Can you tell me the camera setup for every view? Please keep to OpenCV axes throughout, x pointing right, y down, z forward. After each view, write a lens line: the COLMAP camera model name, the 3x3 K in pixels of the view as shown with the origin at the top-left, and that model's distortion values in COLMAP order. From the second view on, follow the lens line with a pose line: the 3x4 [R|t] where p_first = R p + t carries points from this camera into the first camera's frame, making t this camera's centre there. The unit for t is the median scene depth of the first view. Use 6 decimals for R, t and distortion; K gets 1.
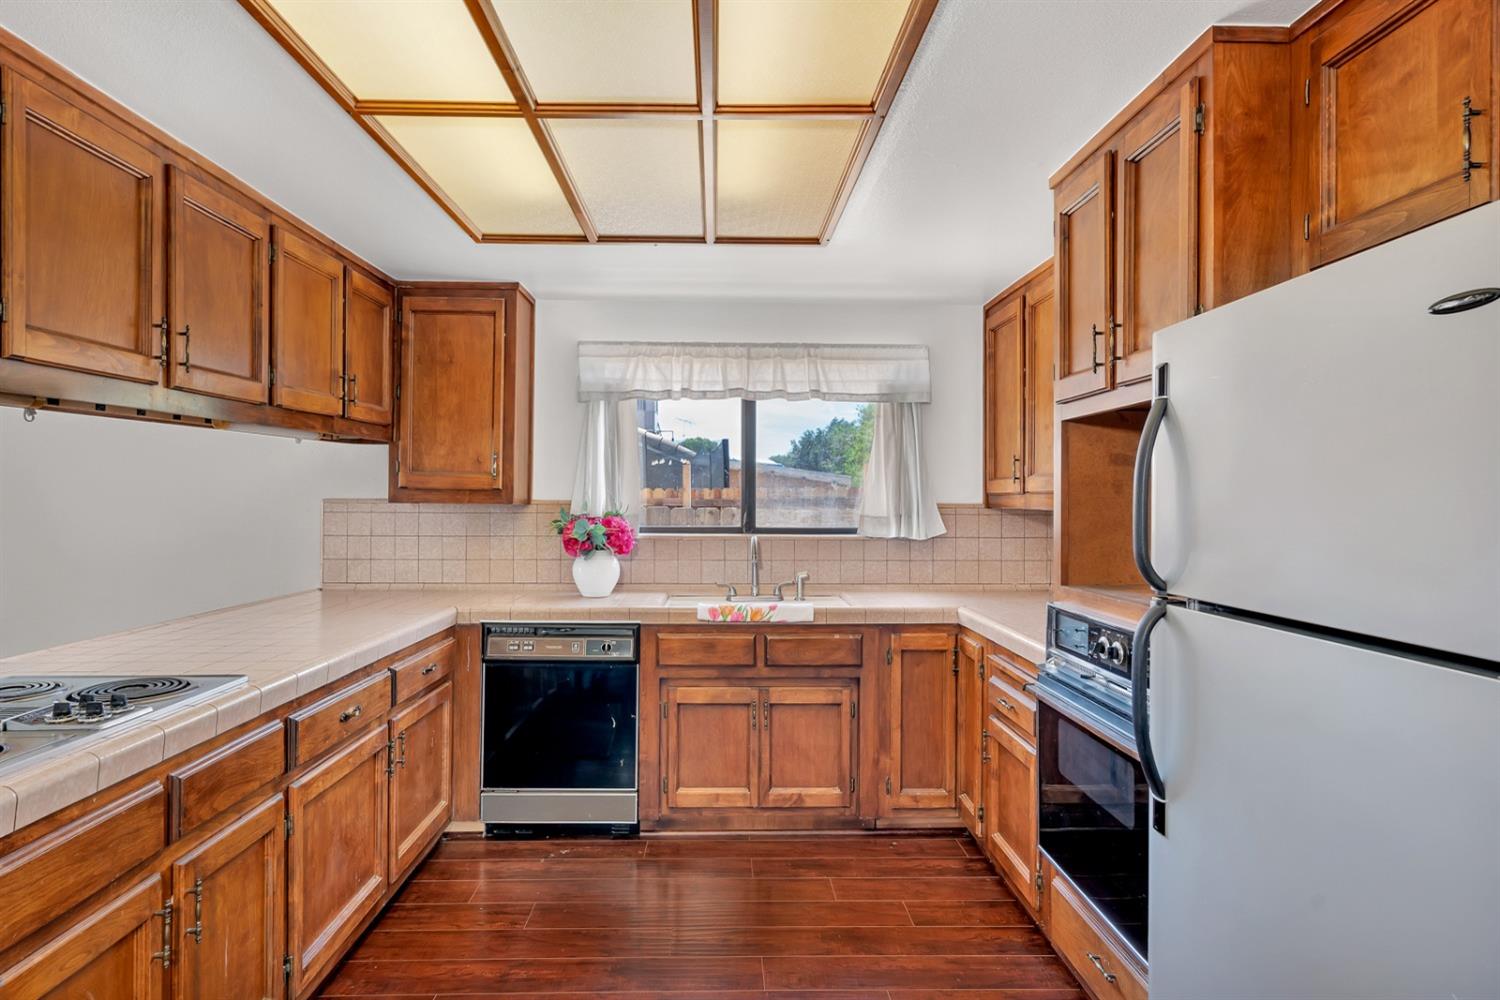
lens RADIAL K [[796.2, 0, 739.5], [0, 796.2, 492.5], [0, 0, 1]] dist [-0.000508, 0.000669]
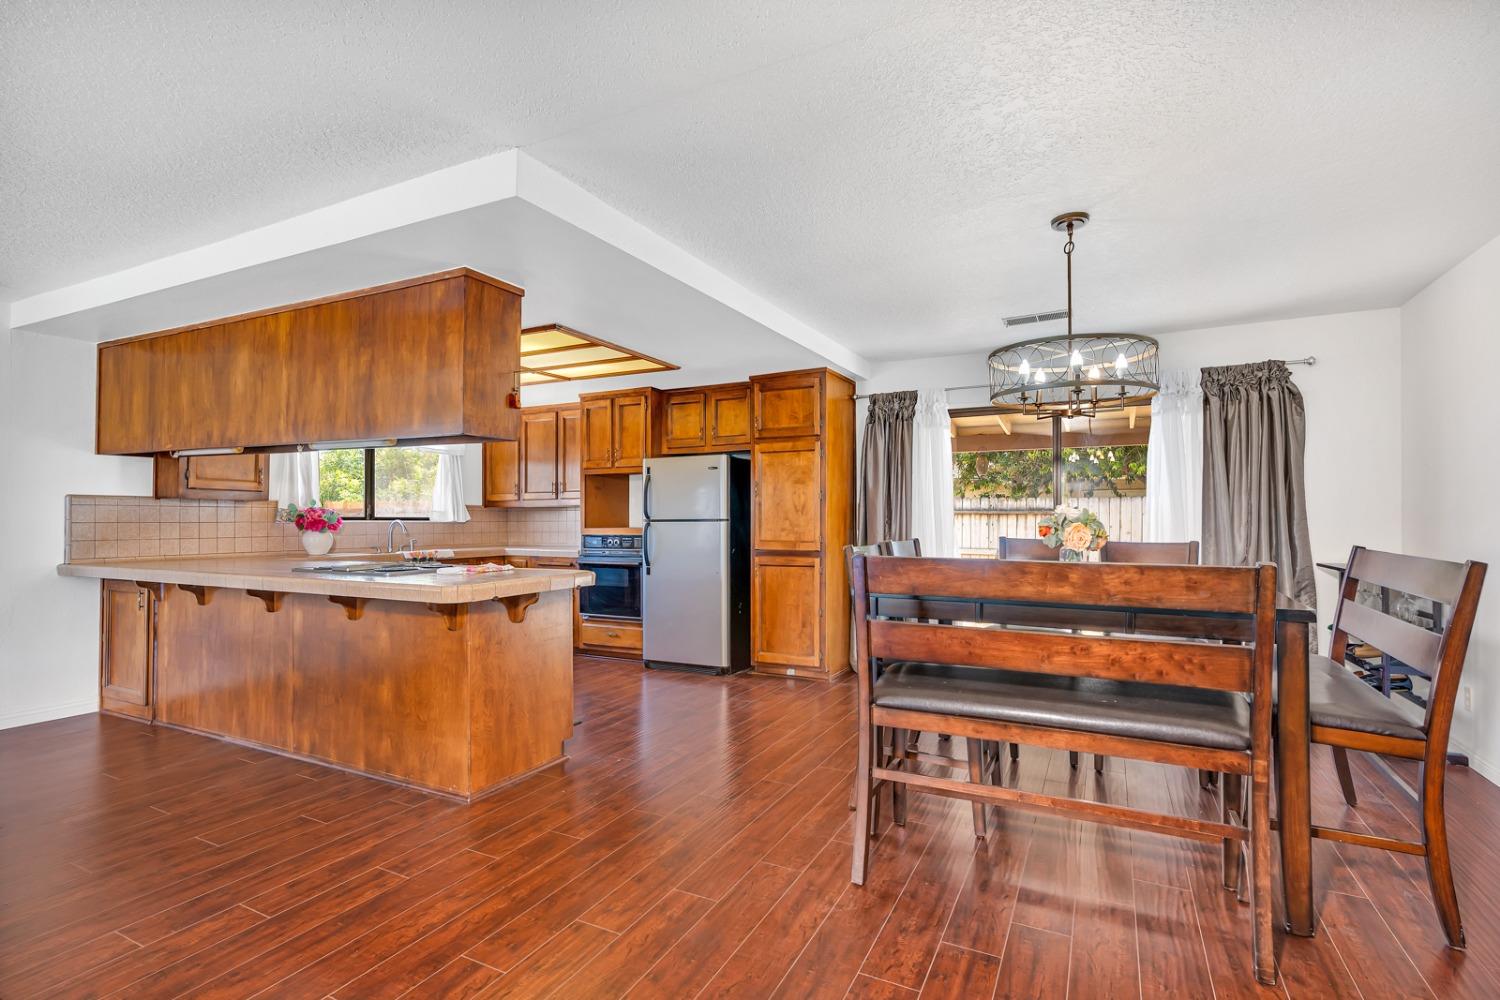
lens RADIAL K [[701.9, 0, 756.9], [0, 701.9, 511.5], [0, 0, 1]] dist [-0.002469, -0.000292]
pose [[0.468901, 0.006101, 0.883230, -1.189212], [-0.001275, 0.999980, -0.006231, 0.048689], [-0.883250, 0.001796, 0.468899, -0.613440]]
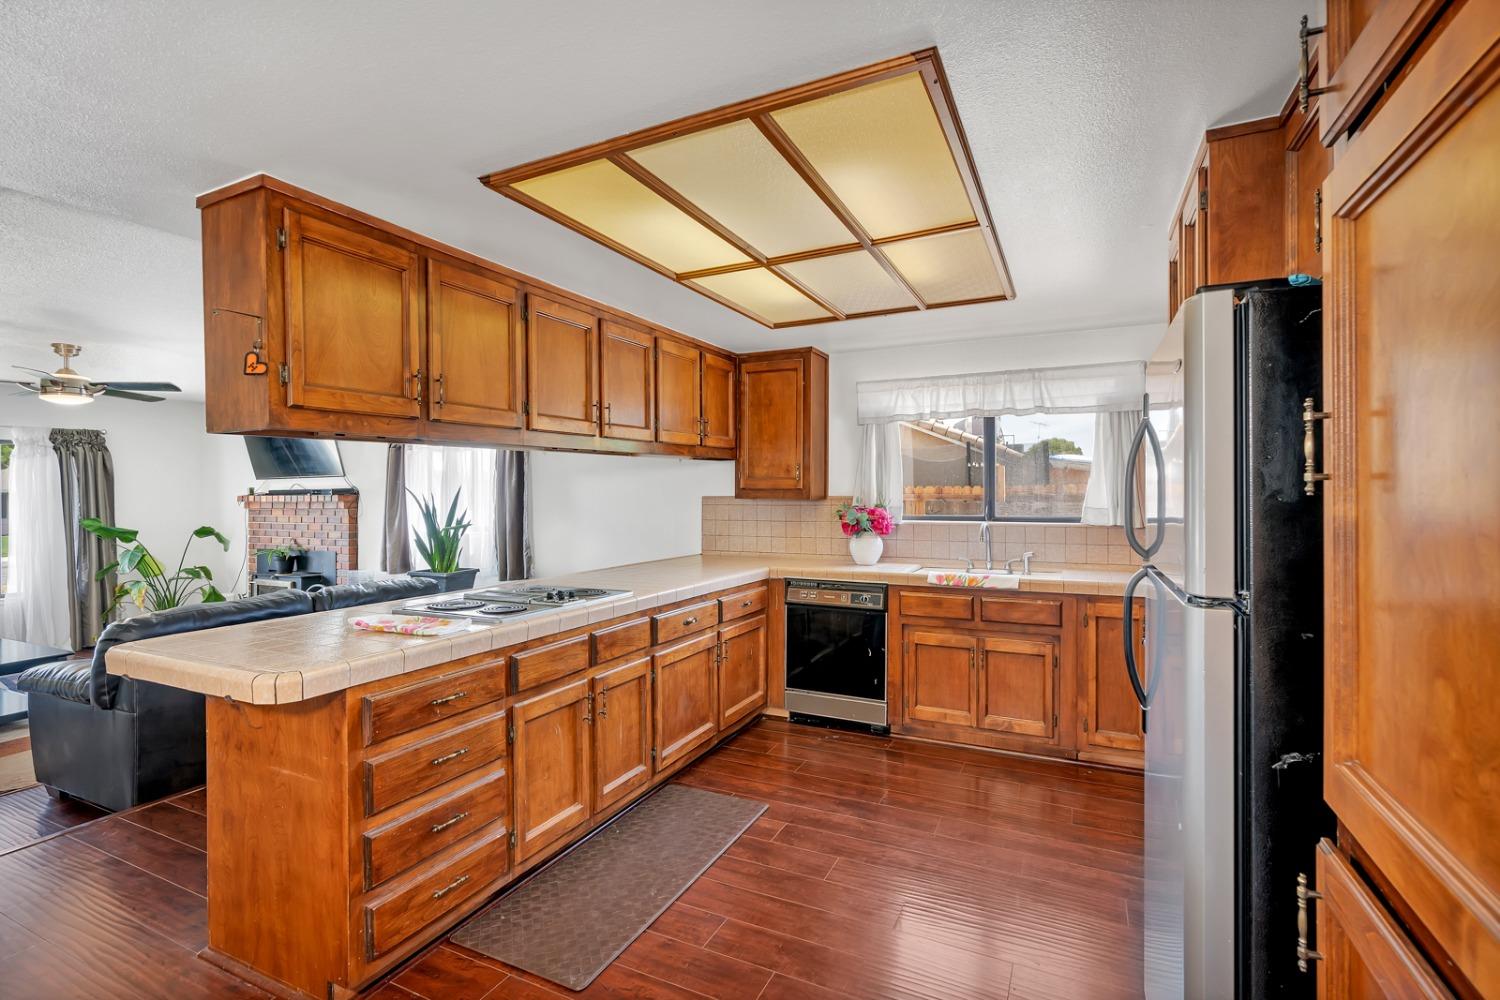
lens RADIAL K [[680.4, 0, 759.6], [0, 680.4, 493.7], [0, 0, 1]] dist [-0.002467, -0.000219]
pose [[0.891433, -0.009010, -0.453064, 0.216370], [0.011226, 0.999935, 0.002204, 0.001137], [0.453014, -0.007051, 0.891475, -0.165689]]
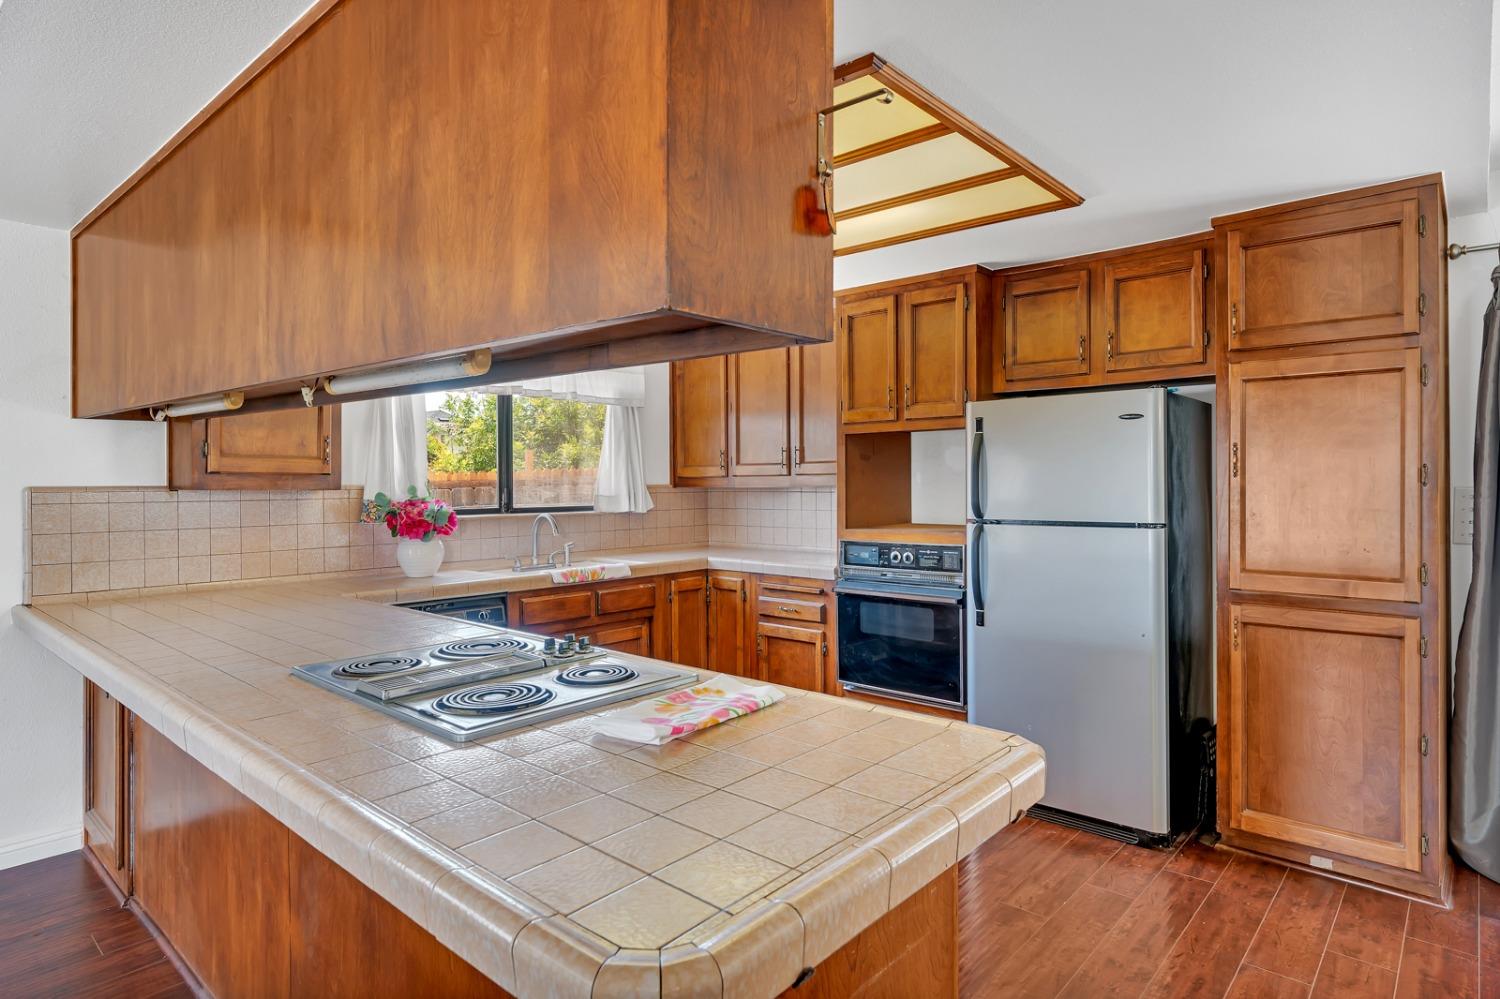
lens RADIAL K [[828.4, 0, 751.4], [0, 828.4, 483.3], [0, 0, 1]] dist [-0.009946, 0.001010]
pose [[0.679577, -0.009549, 0.733542, -0.749171], [0.004660, 0.999951, 0.008701, 0.000513], [-0.733589, -0.002495, 0.679588, -0.058258]]
